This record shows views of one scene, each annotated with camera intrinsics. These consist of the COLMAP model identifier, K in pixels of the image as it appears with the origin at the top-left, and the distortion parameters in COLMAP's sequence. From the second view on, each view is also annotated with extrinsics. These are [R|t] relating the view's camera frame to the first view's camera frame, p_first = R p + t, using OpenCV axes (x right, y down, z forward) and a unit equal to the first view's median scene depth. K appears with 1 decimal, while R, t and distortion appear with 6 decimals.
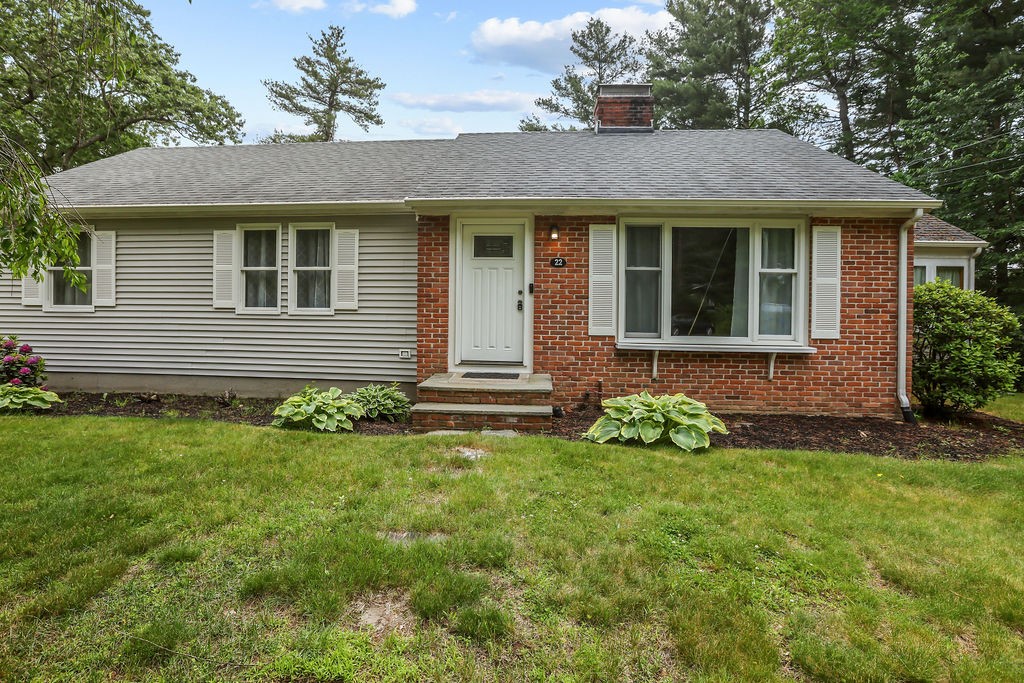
lens RADIAL K [[482.1, 0, 508.6], [0, 482.1, 311.6], [0, 0, 1]] dist [-0.045815, -0.000044]
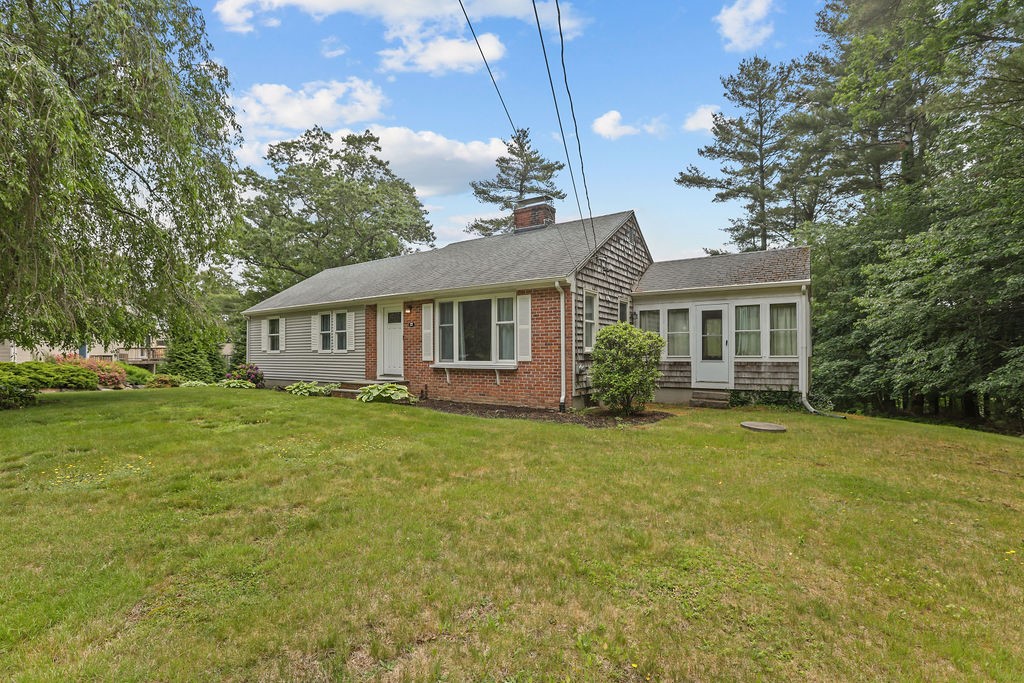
lens RADIAL K [[464.9, 0, 512.0], [0, 464.9, 341.5], [0, 0, 1]] dist [-0.037167, -0.000054]
pose [[0.868528, -0.029143, -0.494783, 1.361334], [0.012813, 0.999256, -0.036366, 0.043157], [0.495475, 0.025246, 0.868255, -0.440688]]
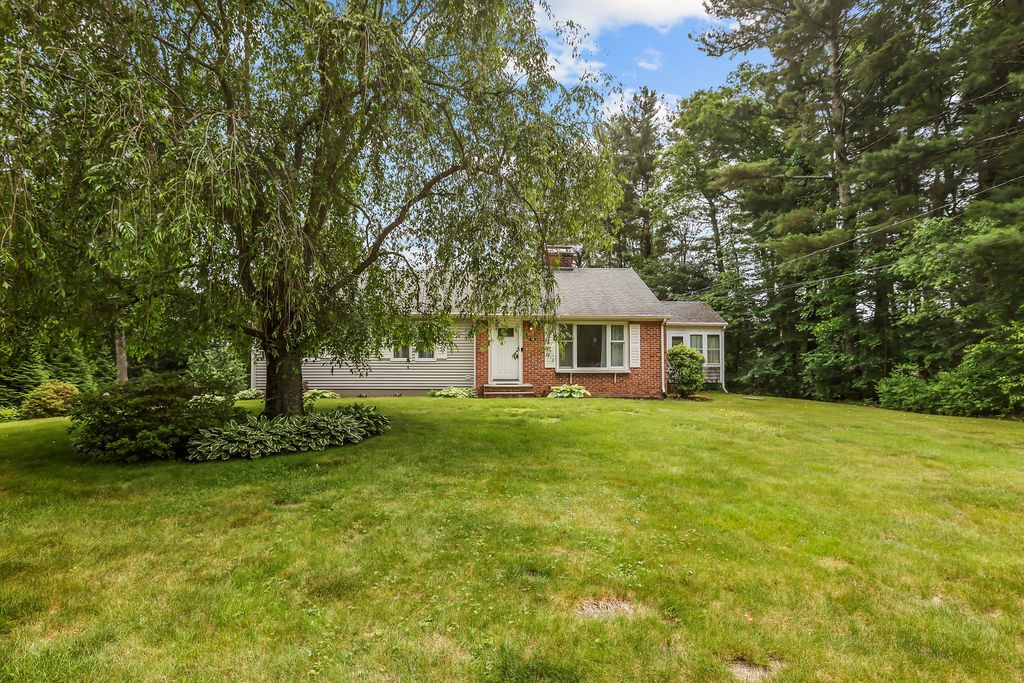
lens RADIAL K [[464.9, 0, 512.0], [0, 464.9, 341.5], [0, 0, 1]] dist [-0.037167, -0.000054]
pose [[0.992562, -0.007870, 0.121483, -0.292793], [0.012973, 0.999064, -0.041271, 0.010151], [-0.121044, 0.042540, 0.991735, -1.363786]]
